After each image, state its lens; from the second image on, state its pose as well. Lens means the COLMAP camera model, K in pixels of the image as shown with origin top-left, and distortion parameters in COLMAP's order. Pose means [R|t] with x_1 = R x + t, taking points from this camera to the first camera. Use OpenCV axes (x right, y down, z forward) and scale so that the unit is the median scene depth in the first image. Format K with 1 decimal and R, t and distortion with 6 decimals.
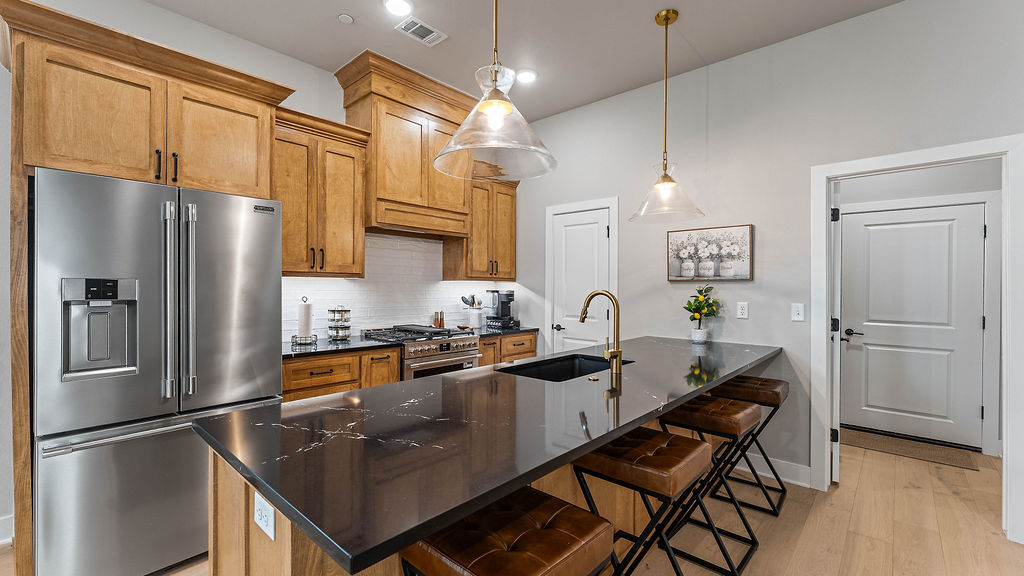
lens RADIAL K [[415.4, 0, 510.1], [0, 415.4, 283.4], [0, 0, 1]] dist [0.000699, -0.000242]
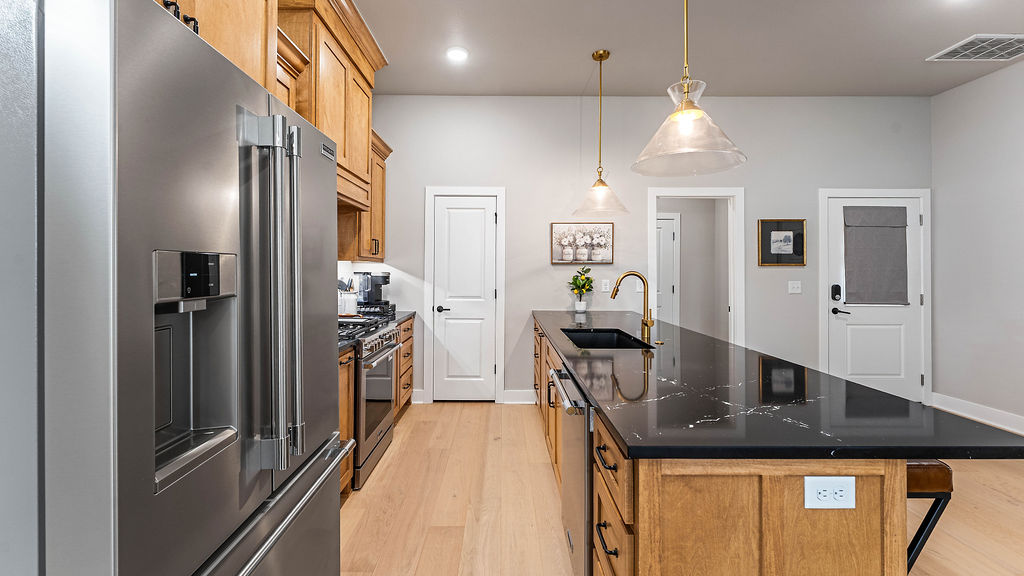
lens RADIAL K [[415.4, 0, 501.4], [0, 415.4, 265.7], [0, 0, 1]] dist [0.000699, -0.000242]
pose [[0.744949, 0.003987, 0.667109, -0.586916], [-0.006630, 0.999977, 0.001427, -0.000490], [-0.667088, -0.005486, 0.744959, 0.218709]]
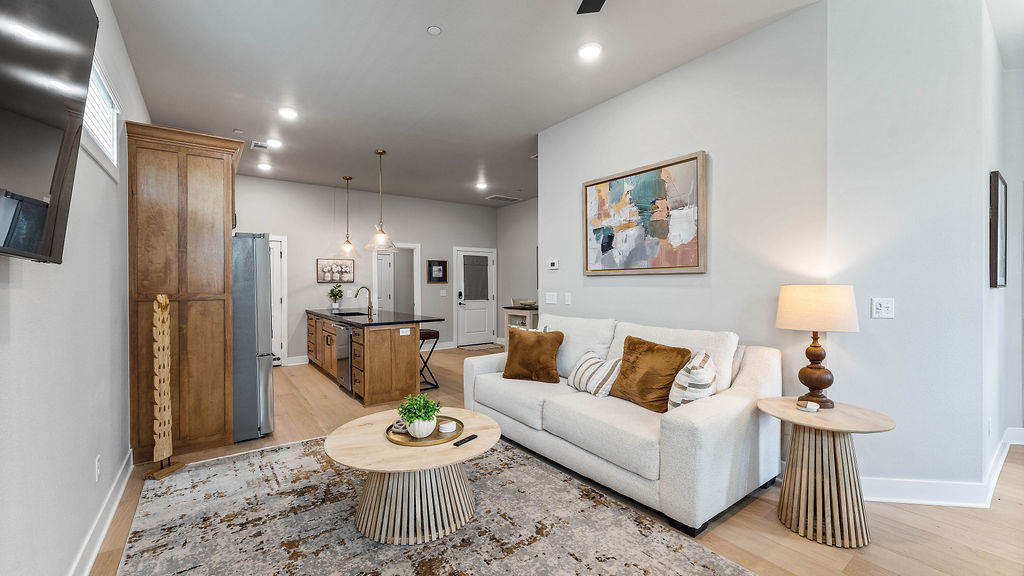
lens RADIAL K [[415.4, 0, 505.1], [0, 415.4, 280.3], [0, 0, 1]] dist [0.000699, -0.000242]
pose [[0.210423, 0.002787, 0.977606, -1.620153], [-0.005383, 0.999984, -0.001692, -0.019004], [-0.977596, -0.004906, 0.210435, -0.404460]]
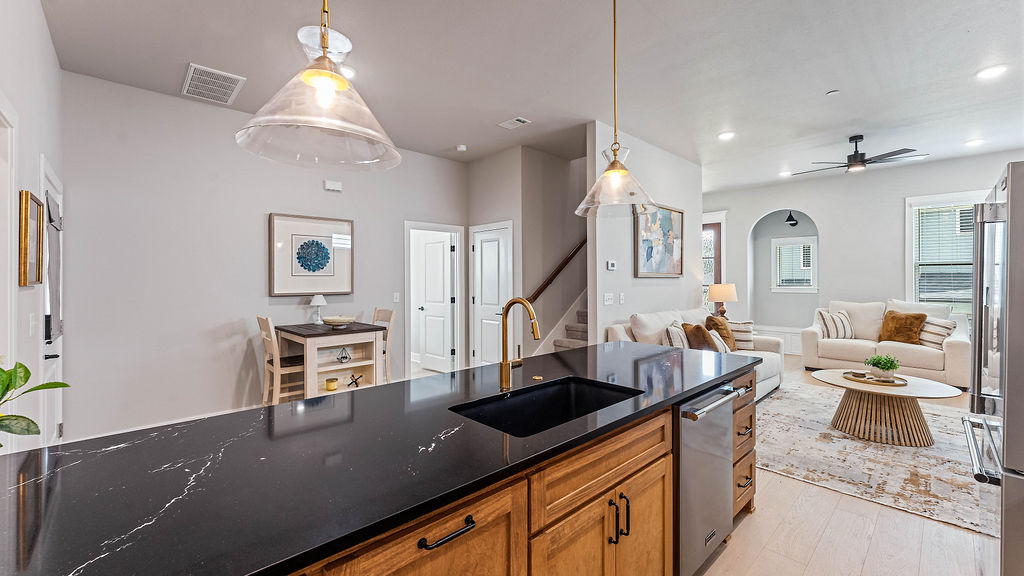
lens RADIAL K [[415.4, 0, 501.2], [0, 415.4, 277.5], [0, 0, 1]] dist [0.000699, -0.000242]
pose [[-0.996154, -0.002712, 0.087580, 0.134507], [-0.004036, 0.999880, -0.014944, -0.011593], [-0.087529, -0.015240, -0.996045, 1.254348]]
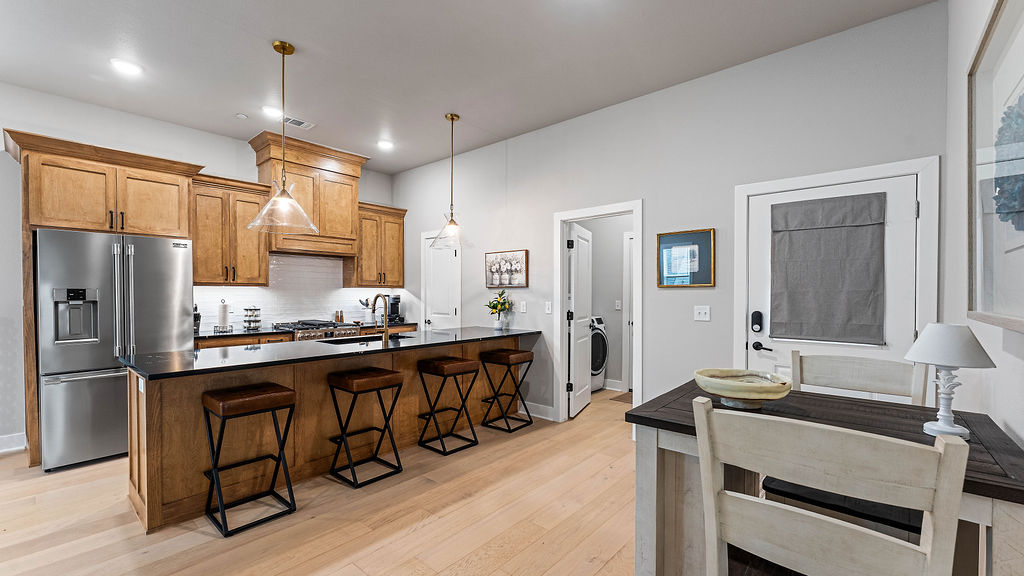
lens RADIAL K [[415.4, 0, 521.5], [0, 415.4, 293.3], [0, 0, 1]] dist [0.000699, -0.000242]
pose [[0.999450, -0.004998, 0.032783, 0.500012], [0.004638, 0.999928, 0.011046, -0.001579], [-0.032836, -0.010888, 0.999401, -0.486782]]
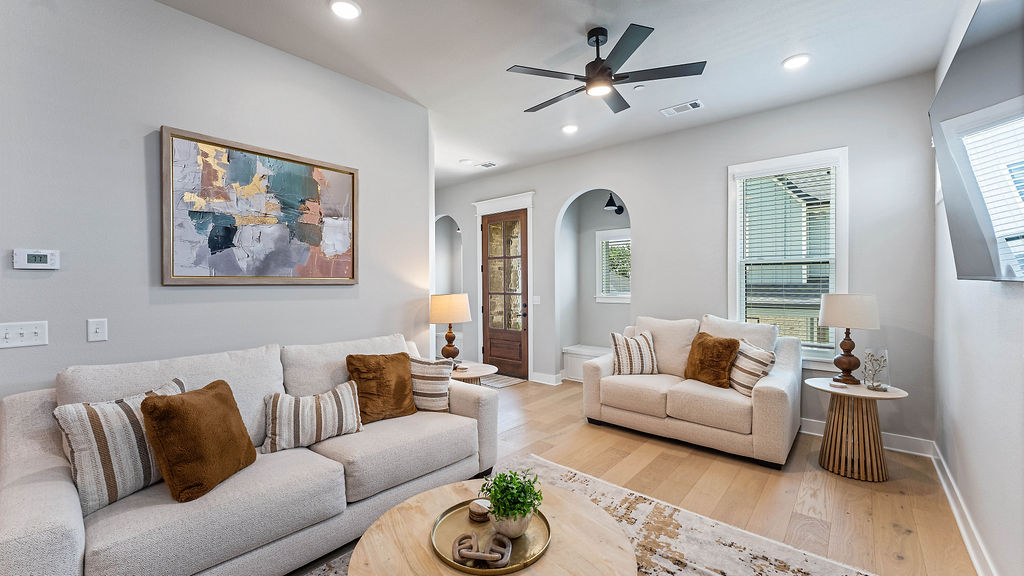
lens RADIAL K [[415.4, 0, 504.5], [0, 415.4, 285.5], [0, 0, 1]] dist [0.000699, -0.000242]
pose [[-0.999691, 0.000254, -0.024840, -0.872113], [0.000444, 0.999971, -0.007626, -0.030723], [0.024837, -0.007634, -0.999662, 0.430075]]
